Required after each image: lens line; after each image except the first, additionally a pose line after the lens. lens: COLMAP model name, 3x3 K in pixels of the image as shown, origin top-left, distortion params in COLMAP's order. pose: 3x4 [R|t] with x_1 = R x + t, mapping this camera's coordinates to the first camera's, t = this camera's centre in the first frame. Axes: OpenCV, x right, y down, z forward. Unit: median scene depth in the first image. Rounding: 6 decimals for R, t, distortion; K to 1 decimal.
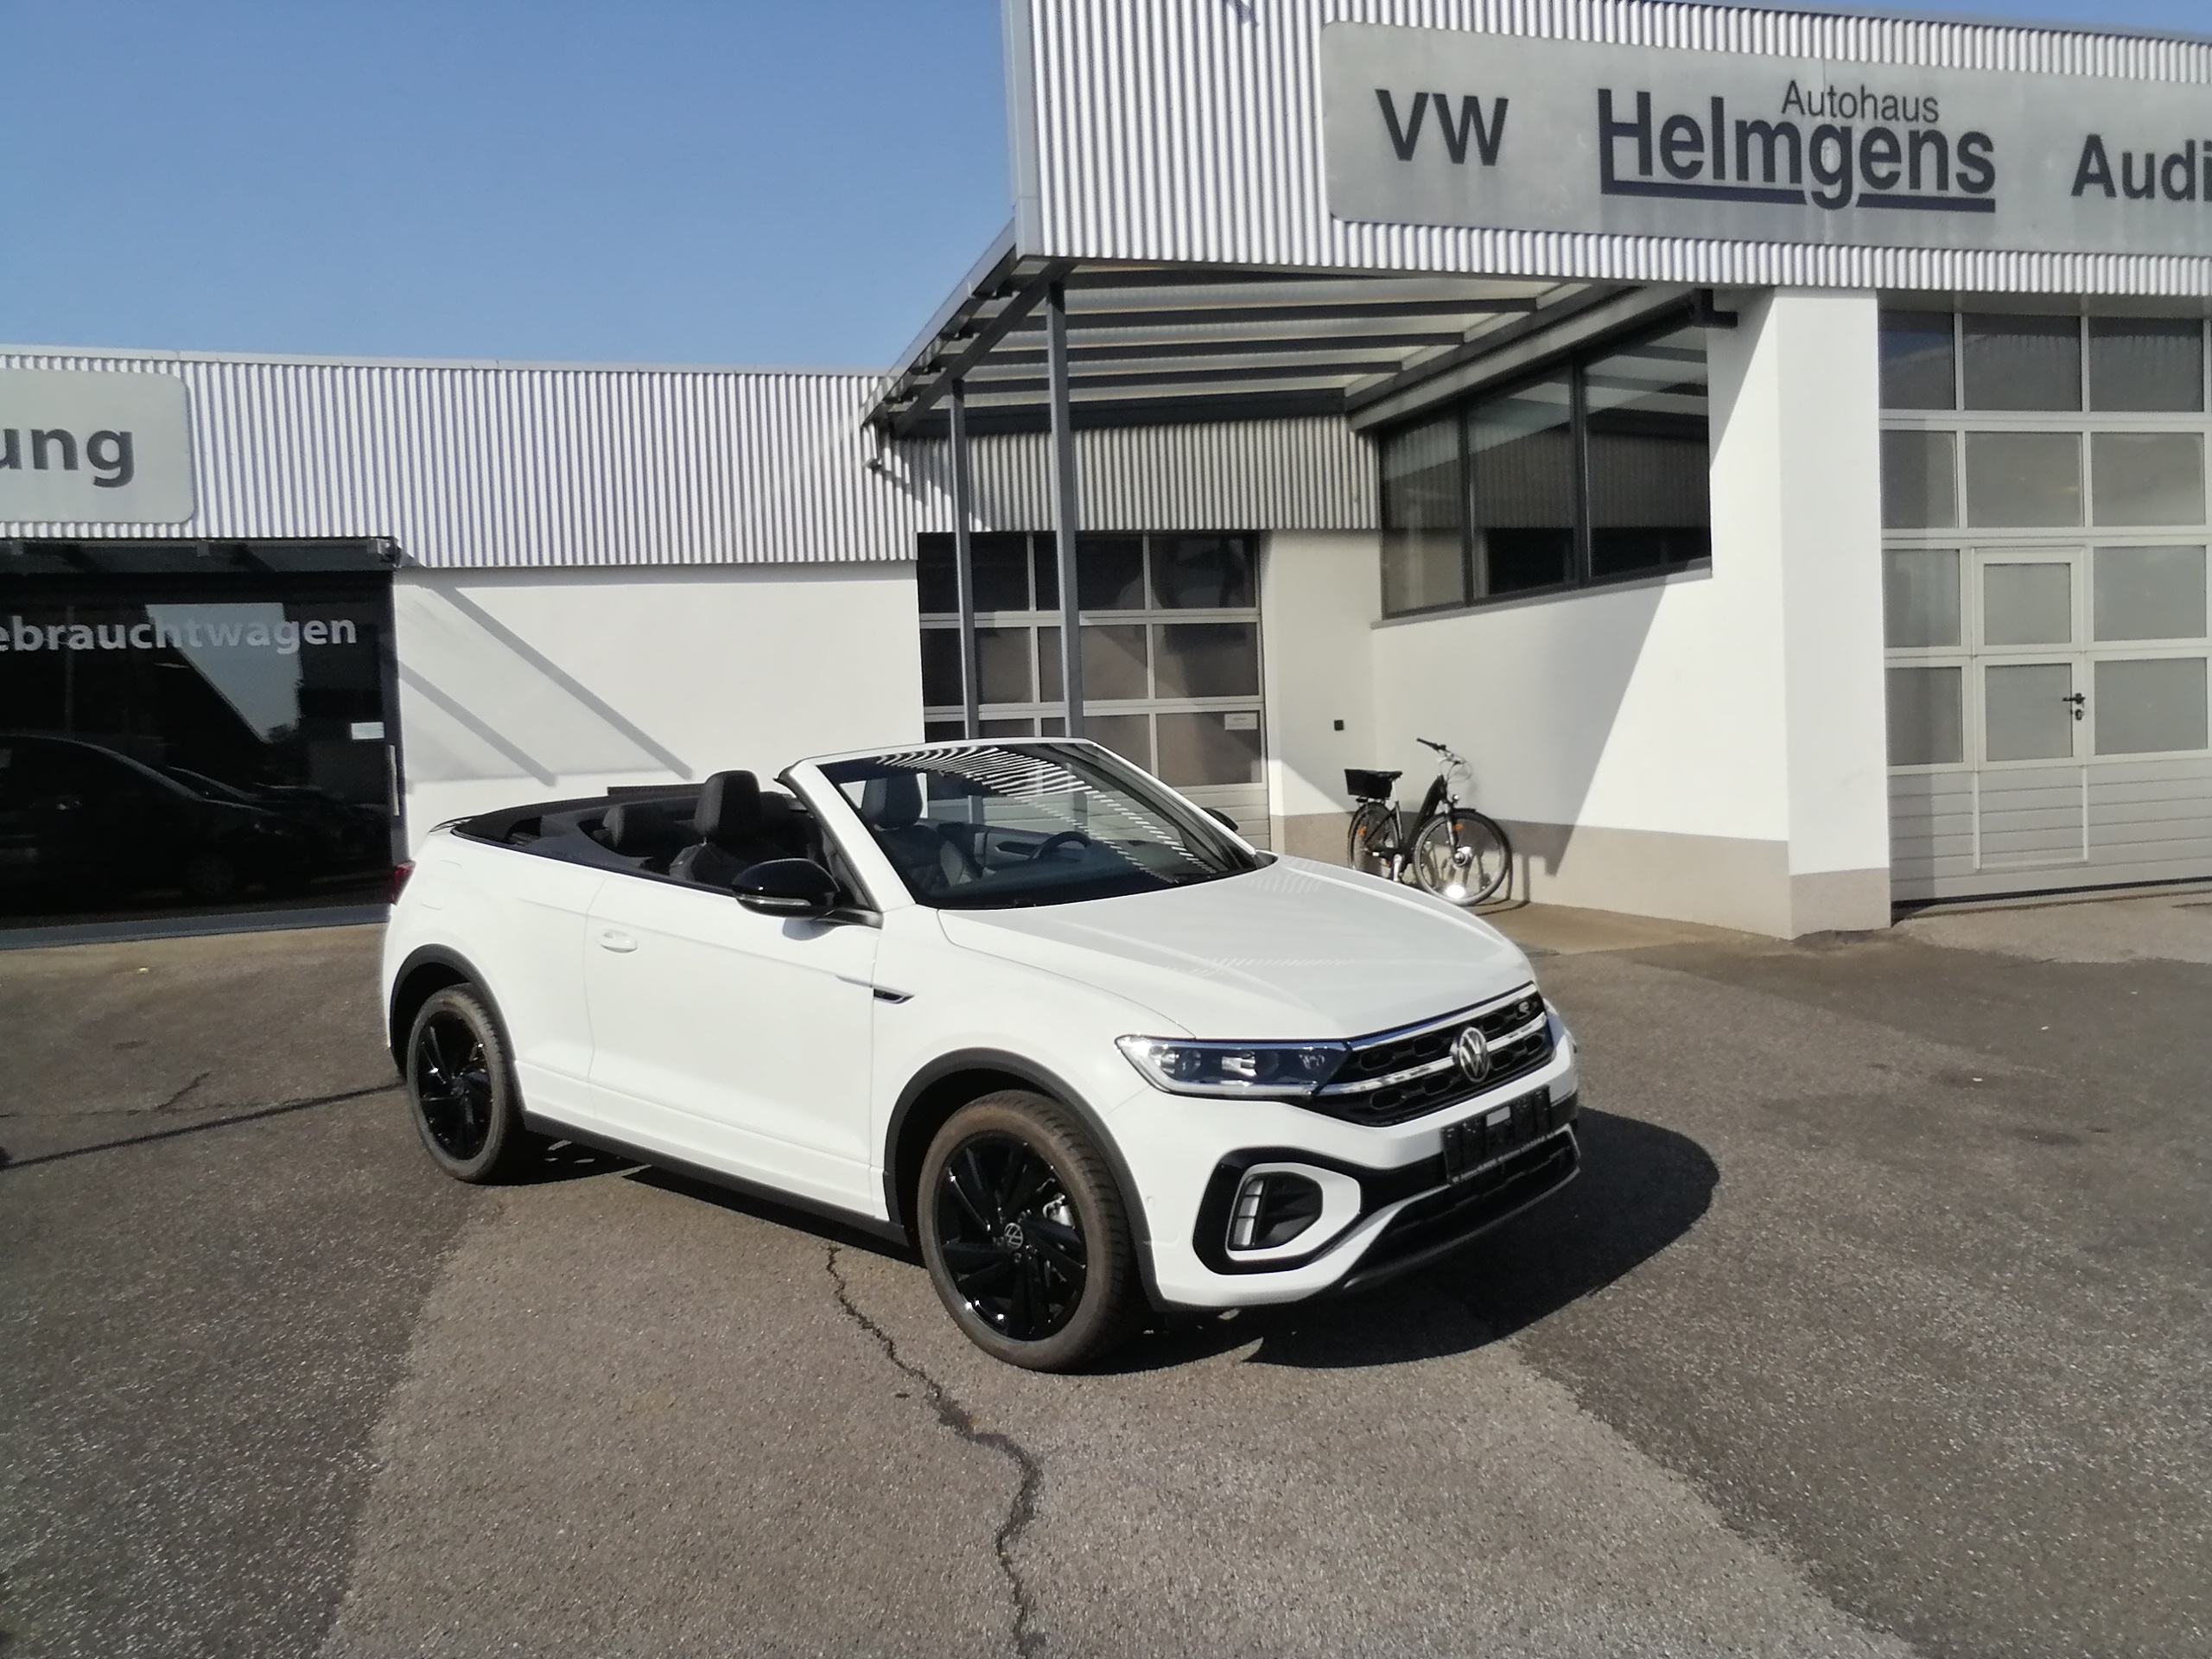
lens RADIAL K [[1724.5, 0, 1139.5], [0, 1724.5, 832.6], [0, 0, 1]] dist [-0.031504, 0.114022]
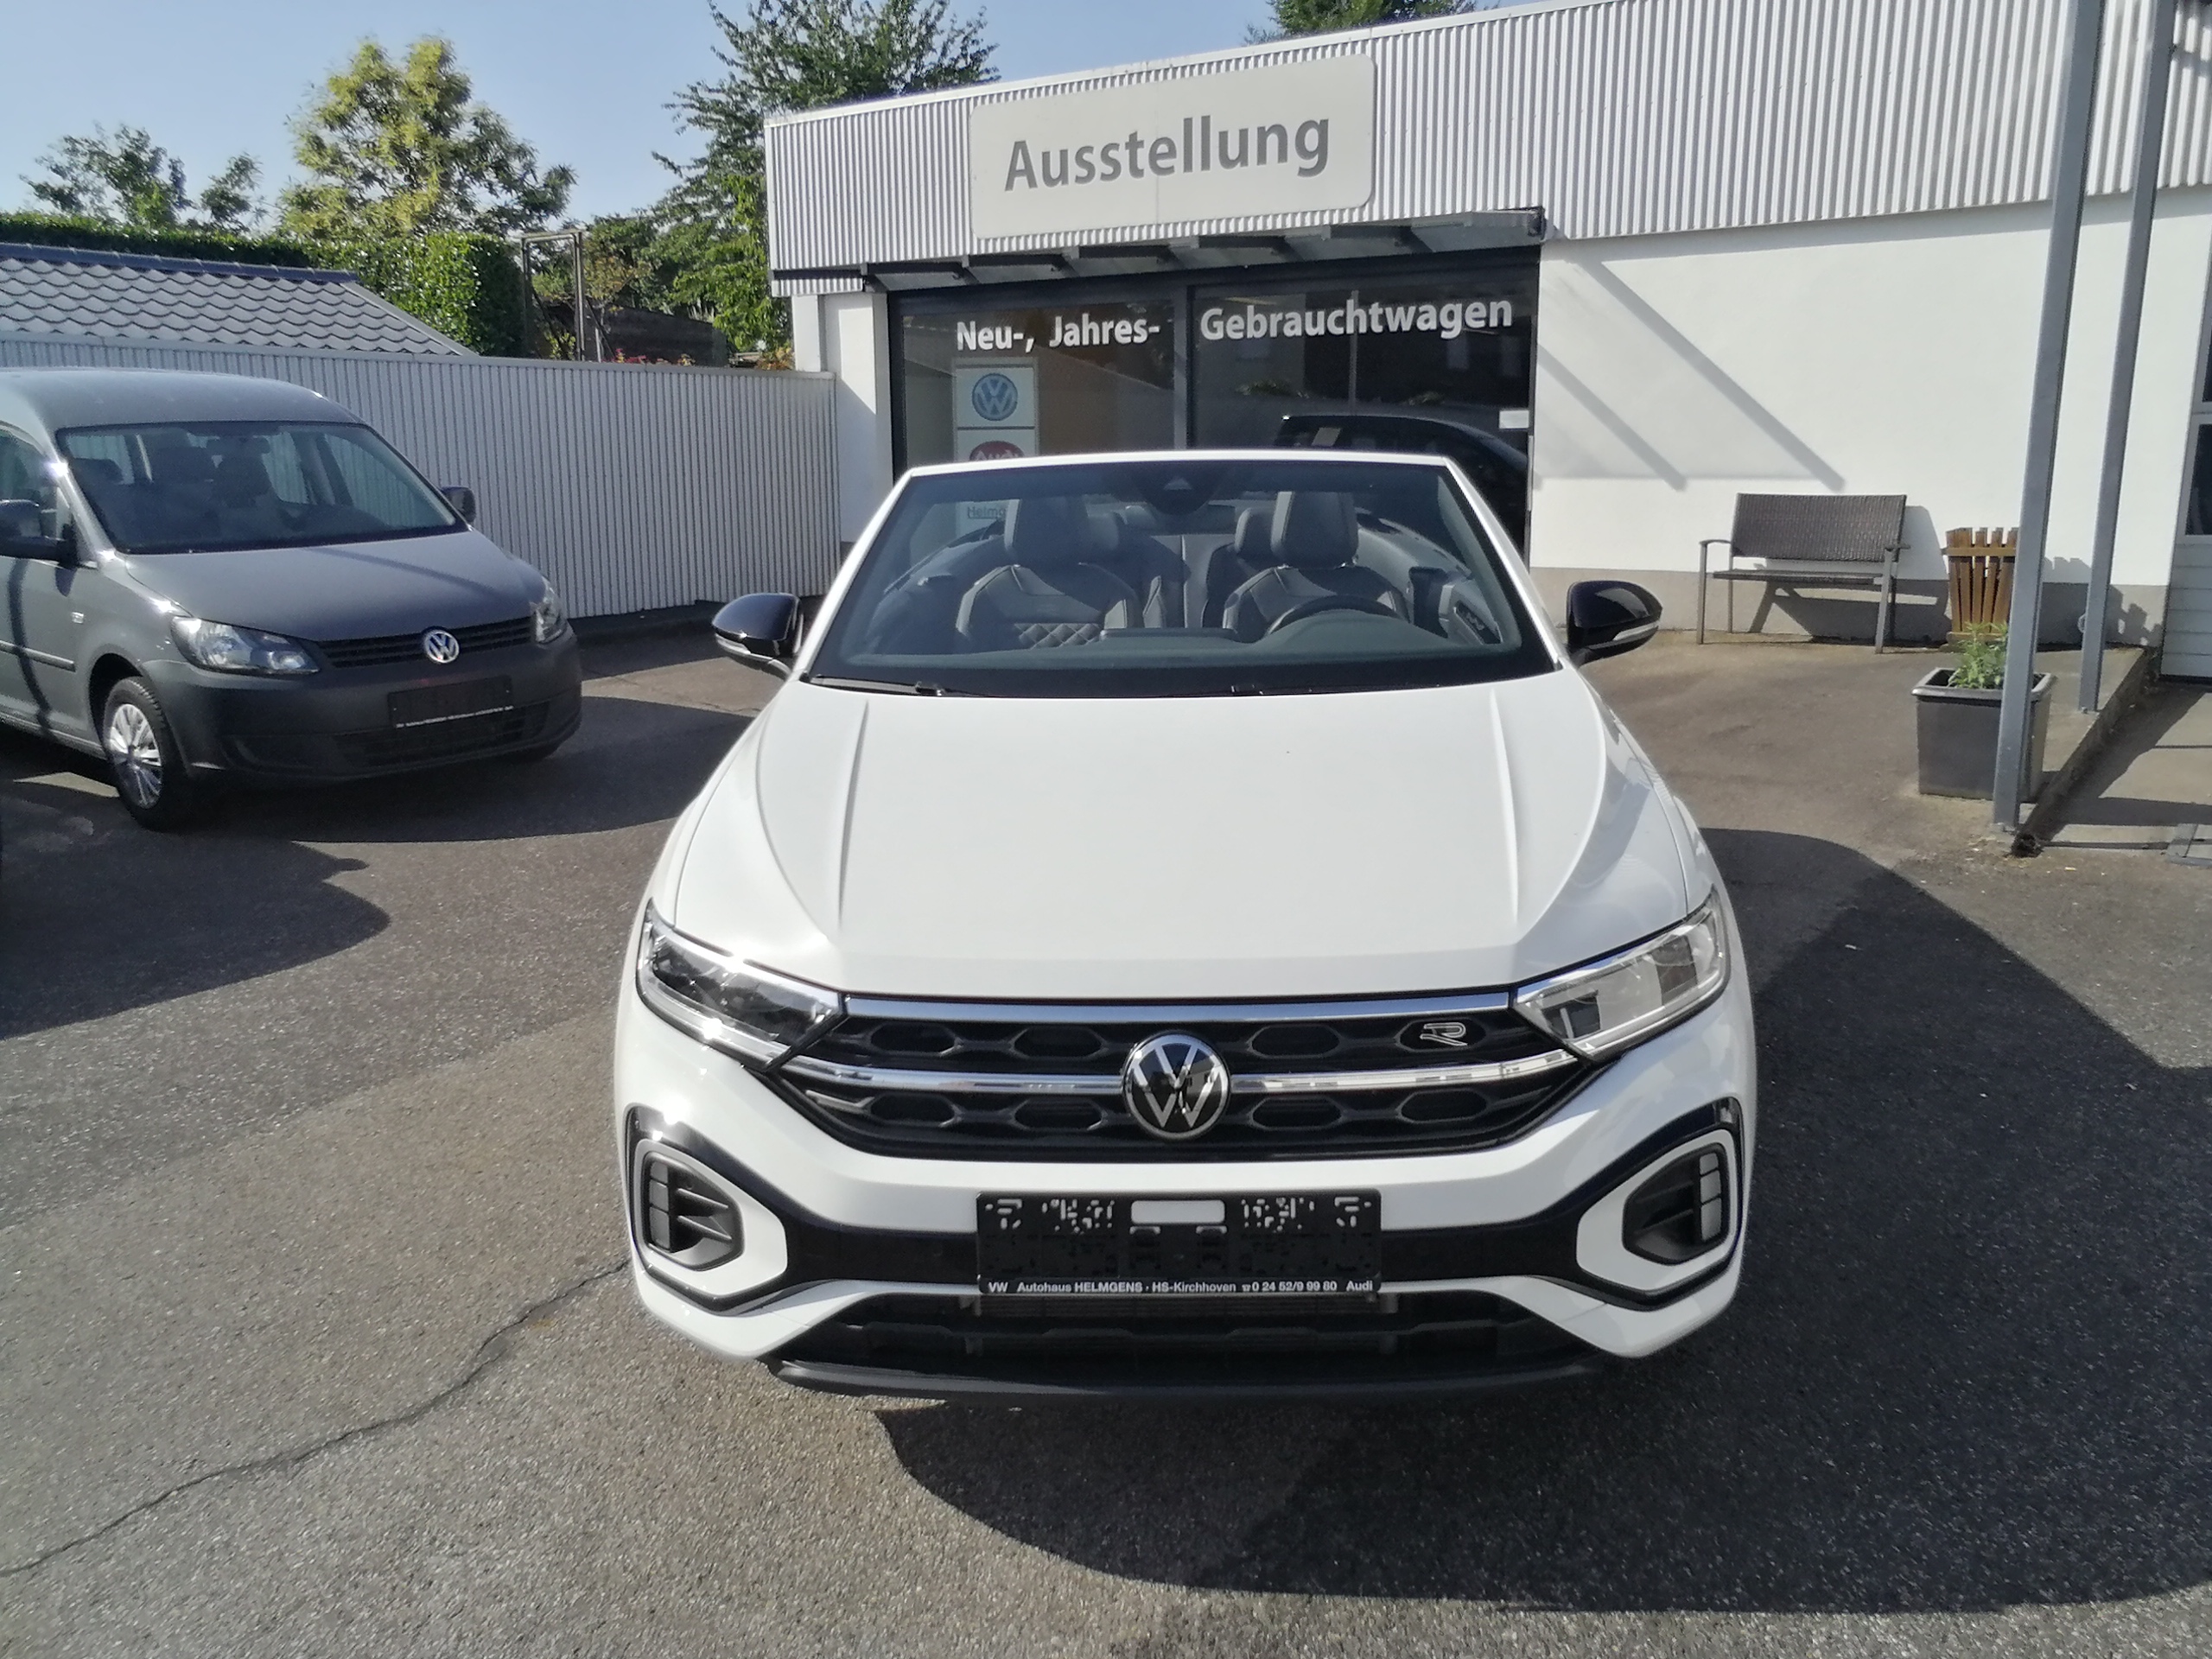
lens RADIAL K [[1758.9, 0, 1101.5], [0, 1758.9, 797.8], [0, 0, 1]] dist [-0.063852, 0.182691]
pose [[0.640157, 0.187278, -0.745068, 0.180235], [-0.071701, 0.980163, 0.184766, -0.018002], [0.764891, -0.064857, 0.640886, 0.204406]]
